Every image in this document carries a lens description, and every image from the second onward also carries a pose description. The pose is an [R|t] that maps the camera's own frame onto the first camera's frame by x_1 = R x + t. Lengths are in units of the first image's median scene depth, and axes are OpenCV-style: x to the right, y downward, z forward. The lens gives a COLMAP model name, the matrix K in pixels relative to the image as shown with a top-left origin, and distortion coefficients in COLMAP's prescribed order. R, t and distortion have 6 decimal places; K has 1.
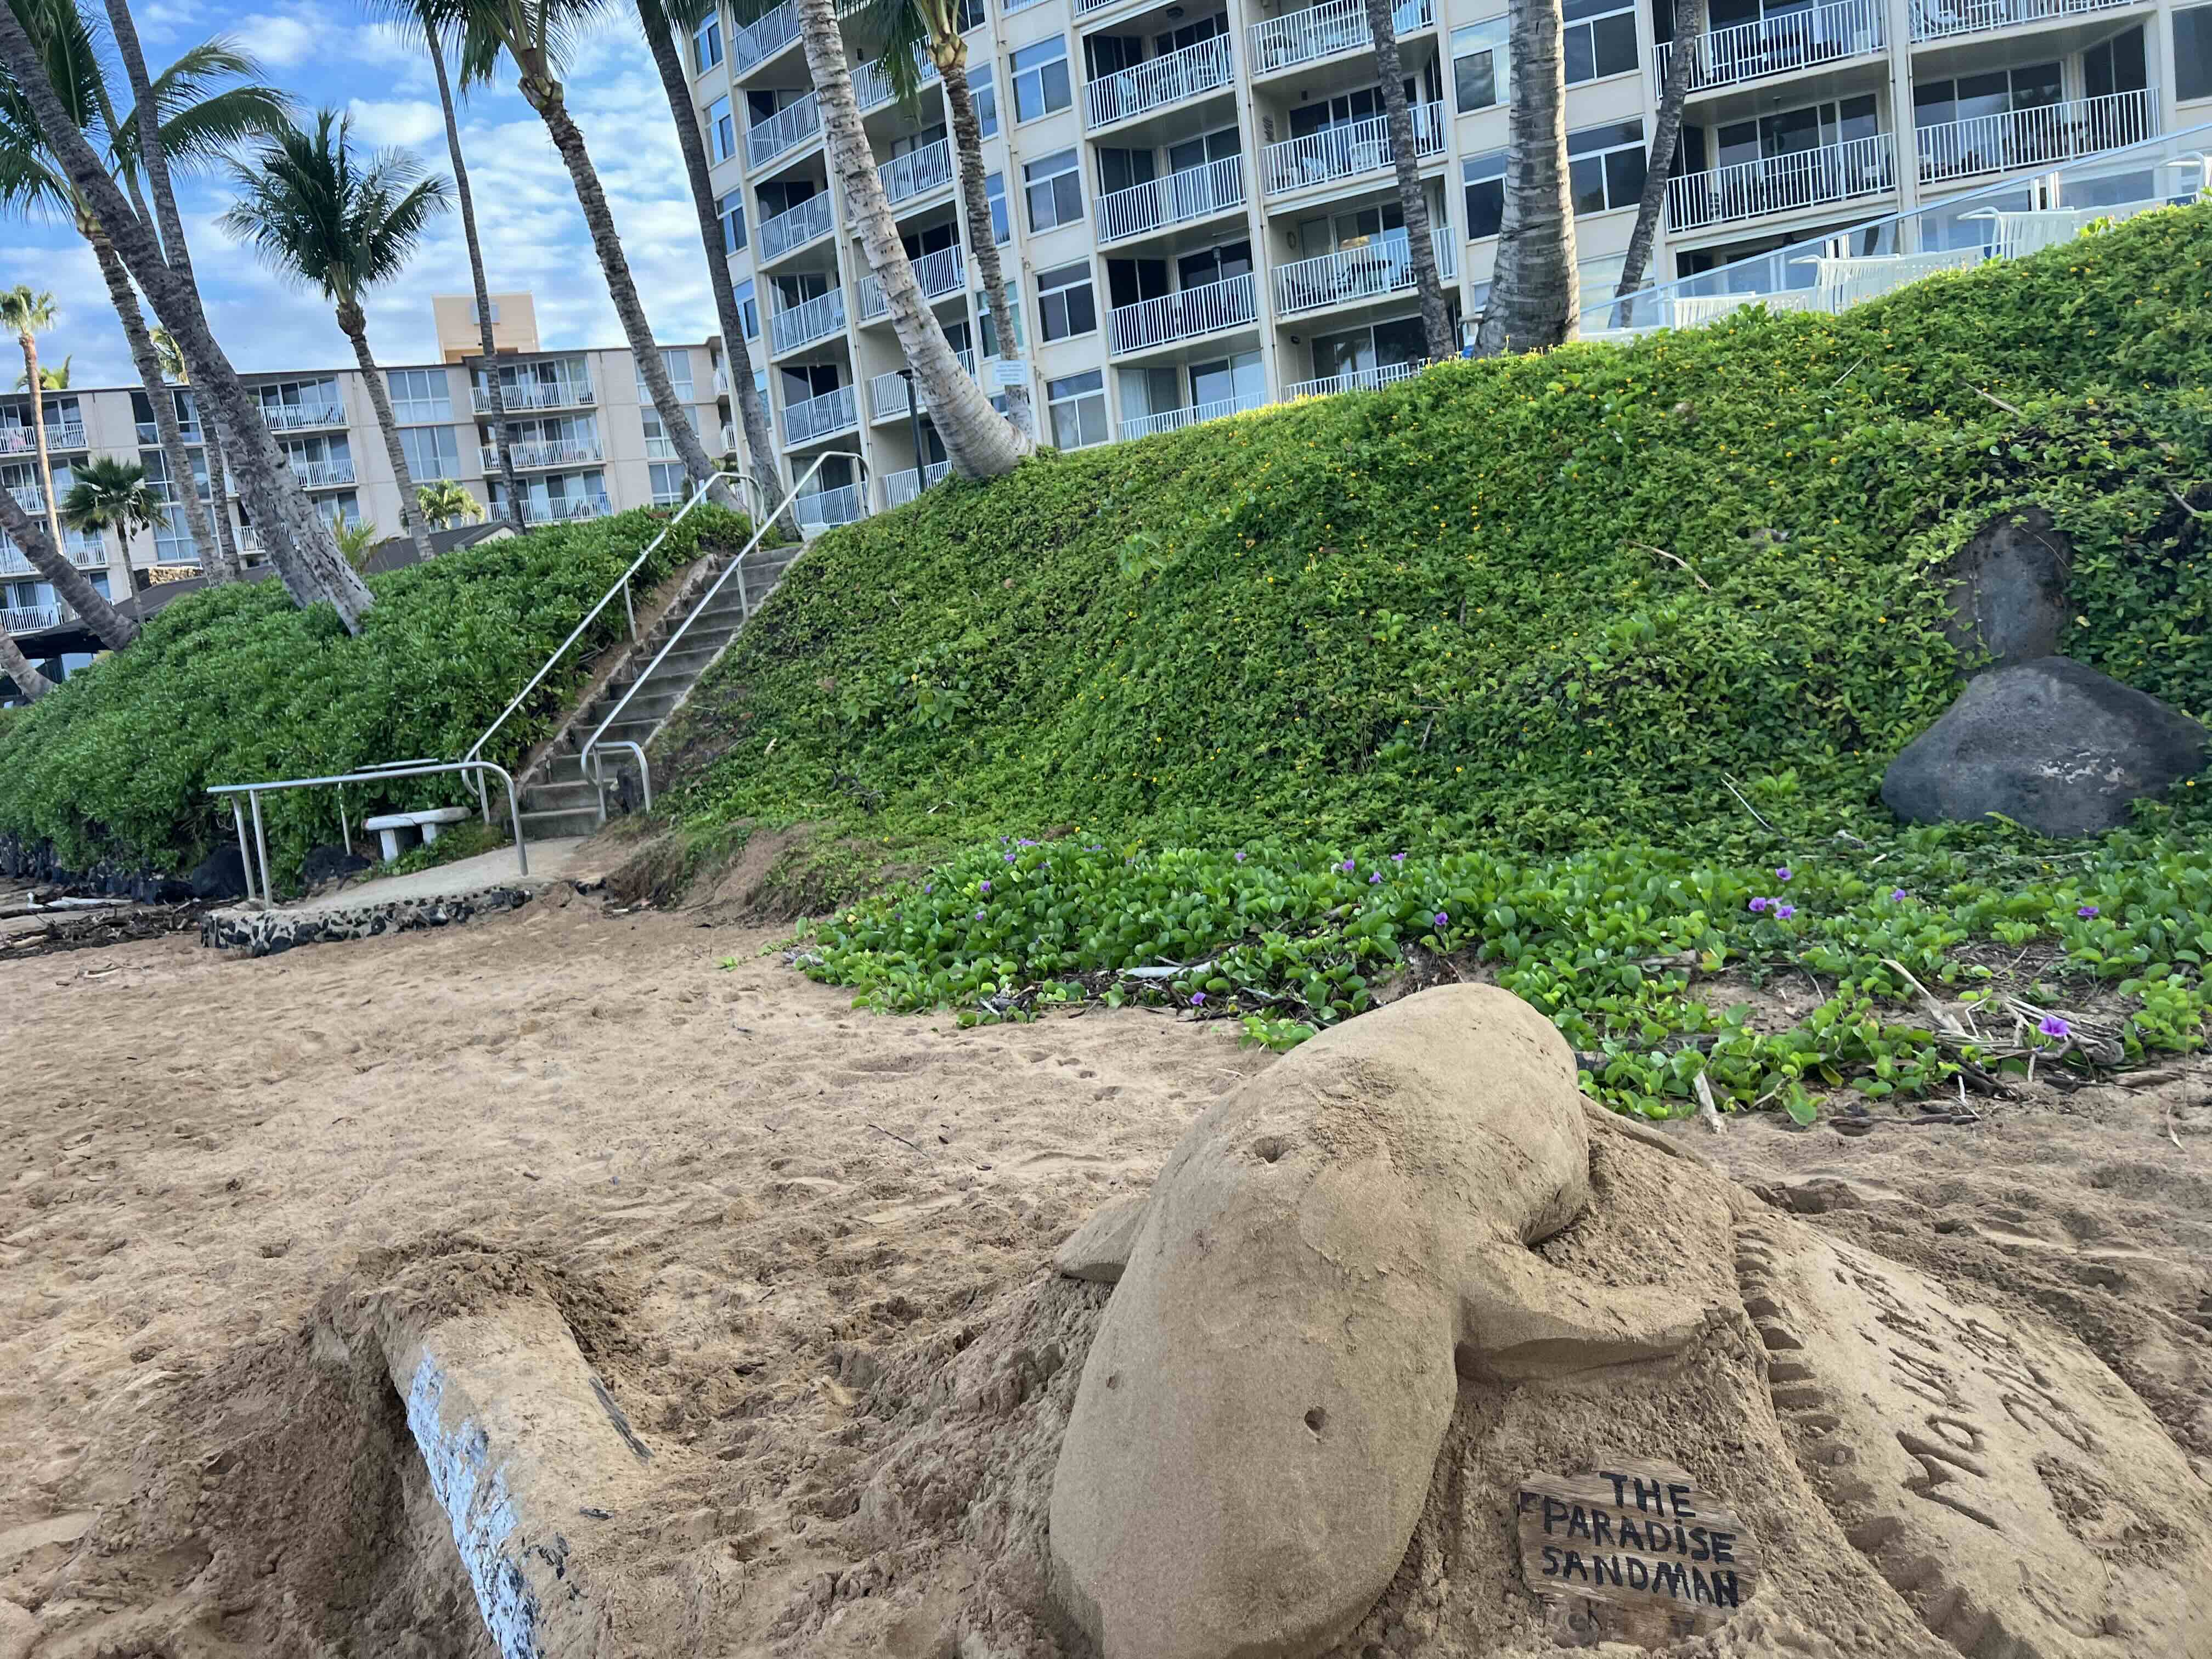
lens RADIAL K [[1673.8, 0, 1095.5], [0, 1673.8, 829.4], [0, 0, 1]] dist [0.019766, -0.023375]
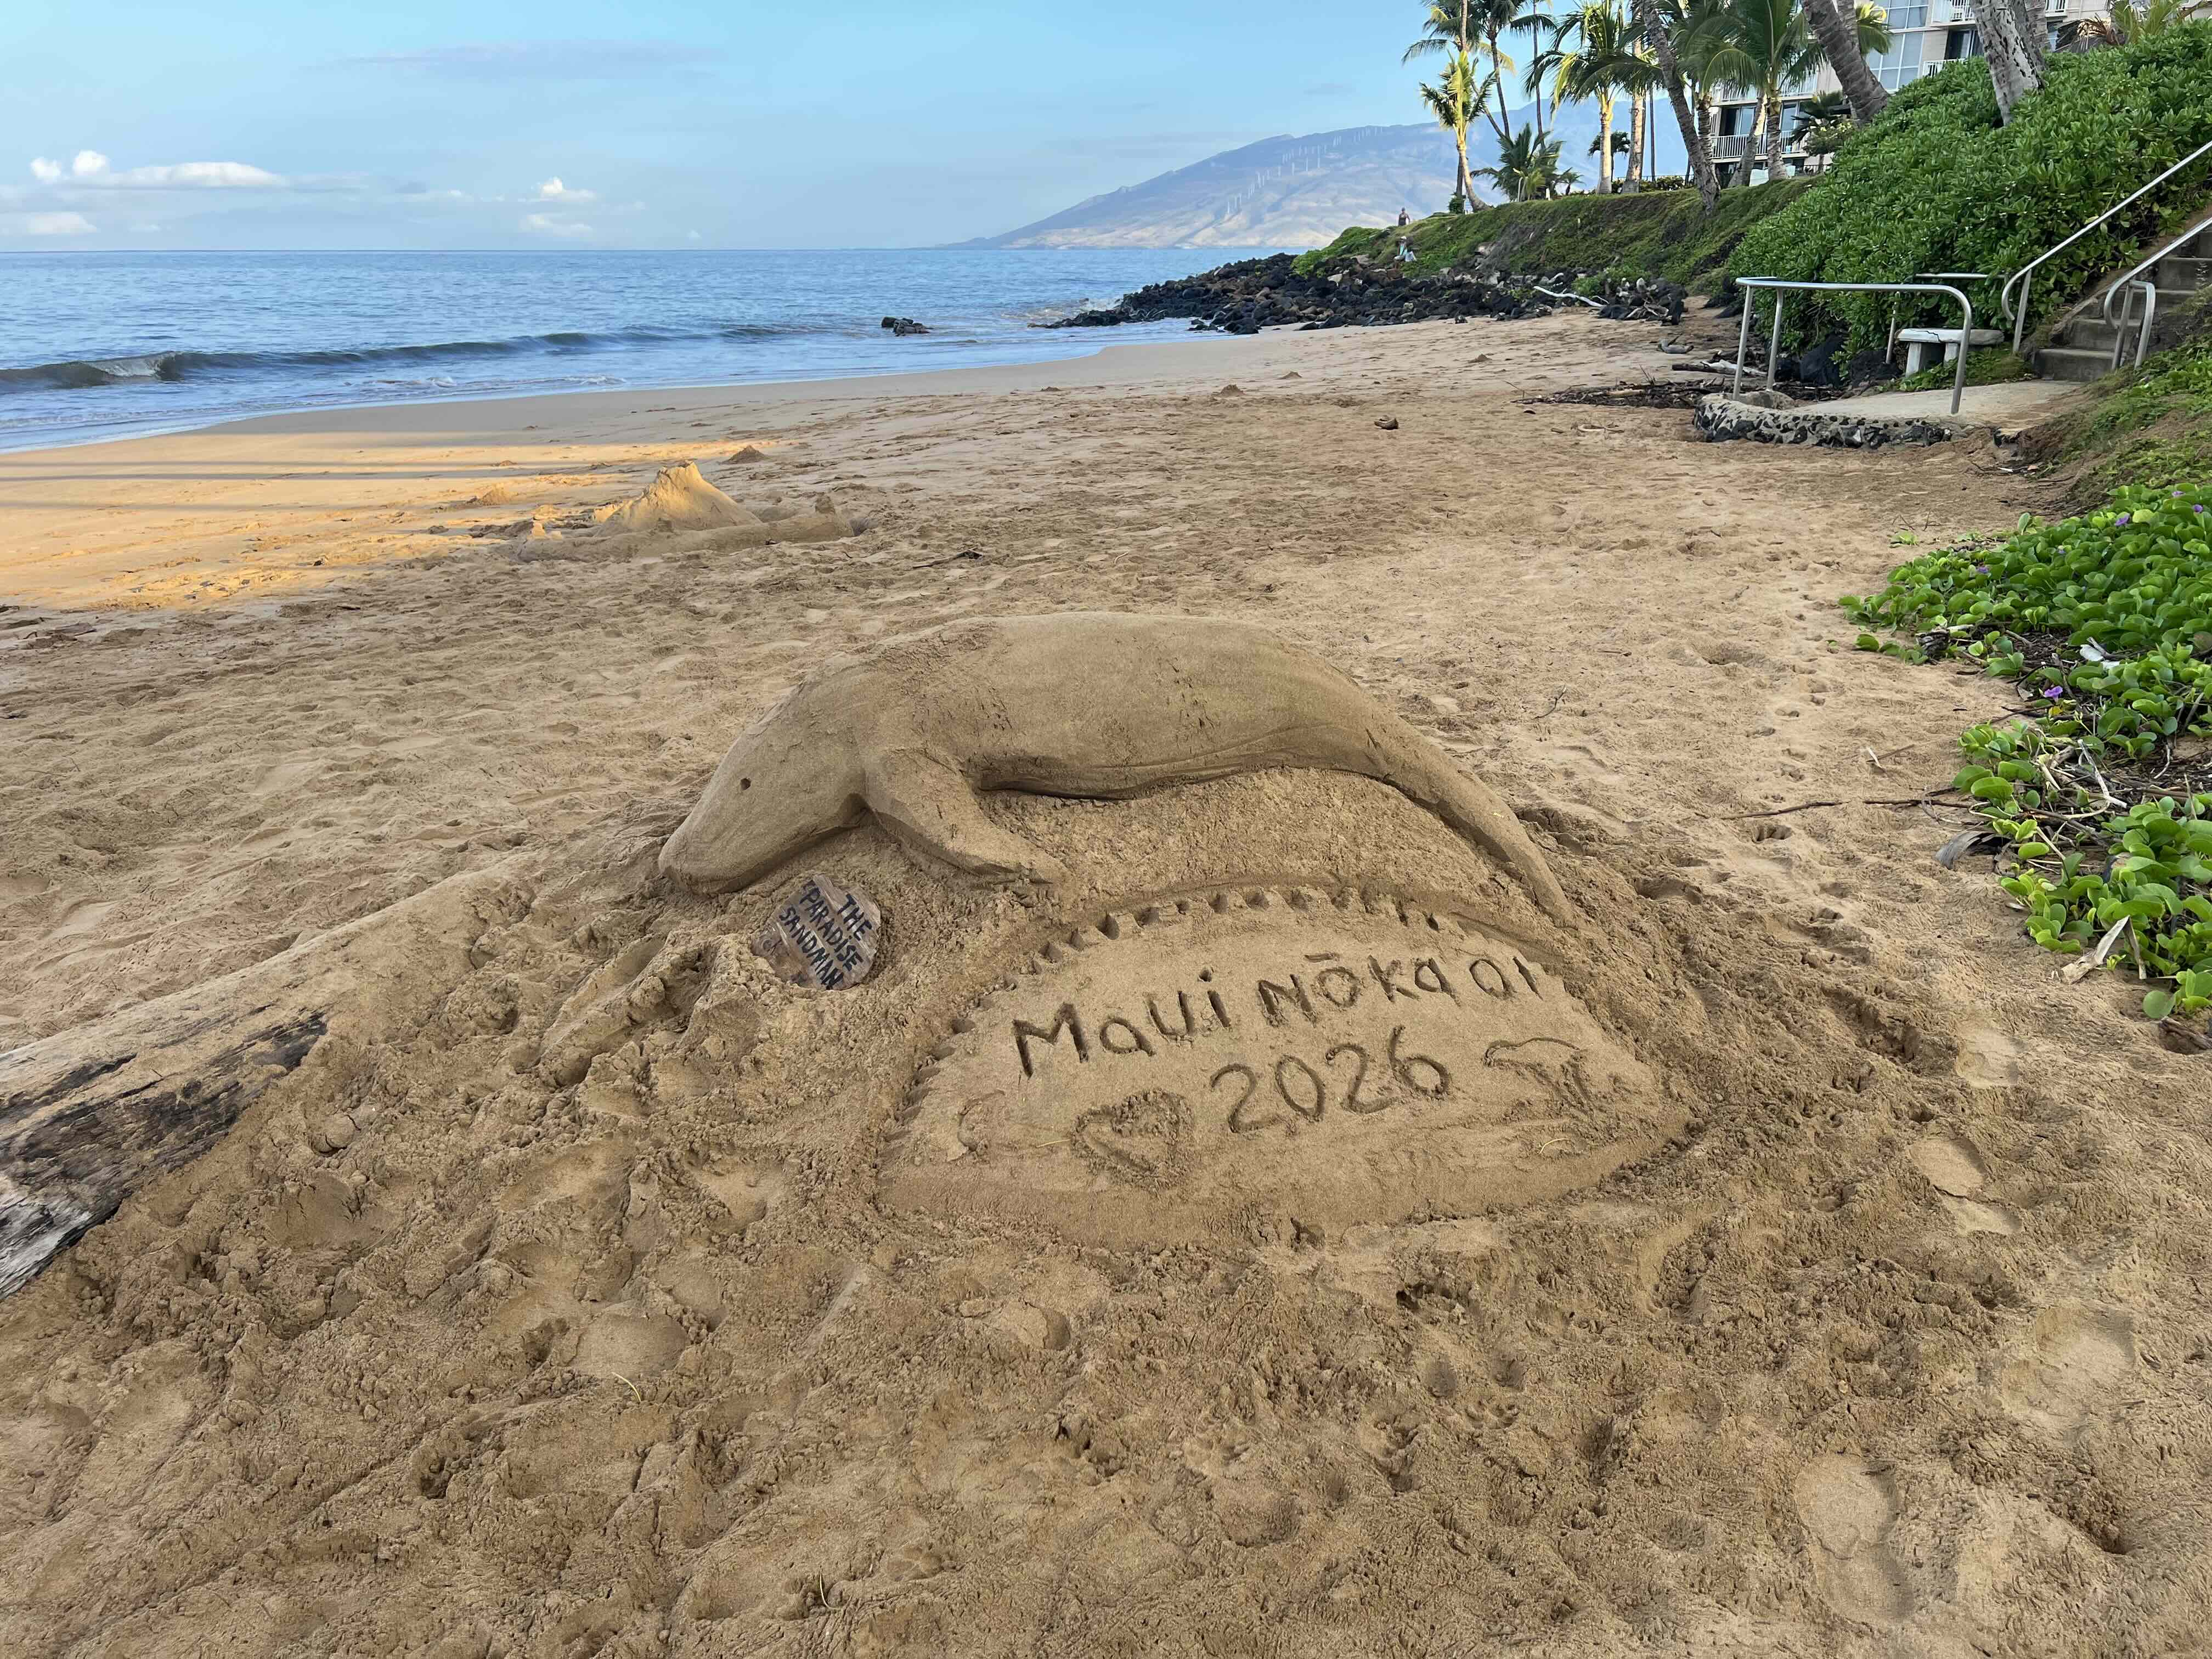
lens RADIAL K [[1673.8, 0, 1127.9], [0, 1673.8, 824.0], [0, 0, 1]] dist [0.019766, -0.023375]
pose [[0.511353, 0.376186, -0.772659, 0.265554], [-0.129974, 0.922611, 0.363175, -0.045889], [0.849485, -0.085285, 0.520674, 0.067696]]
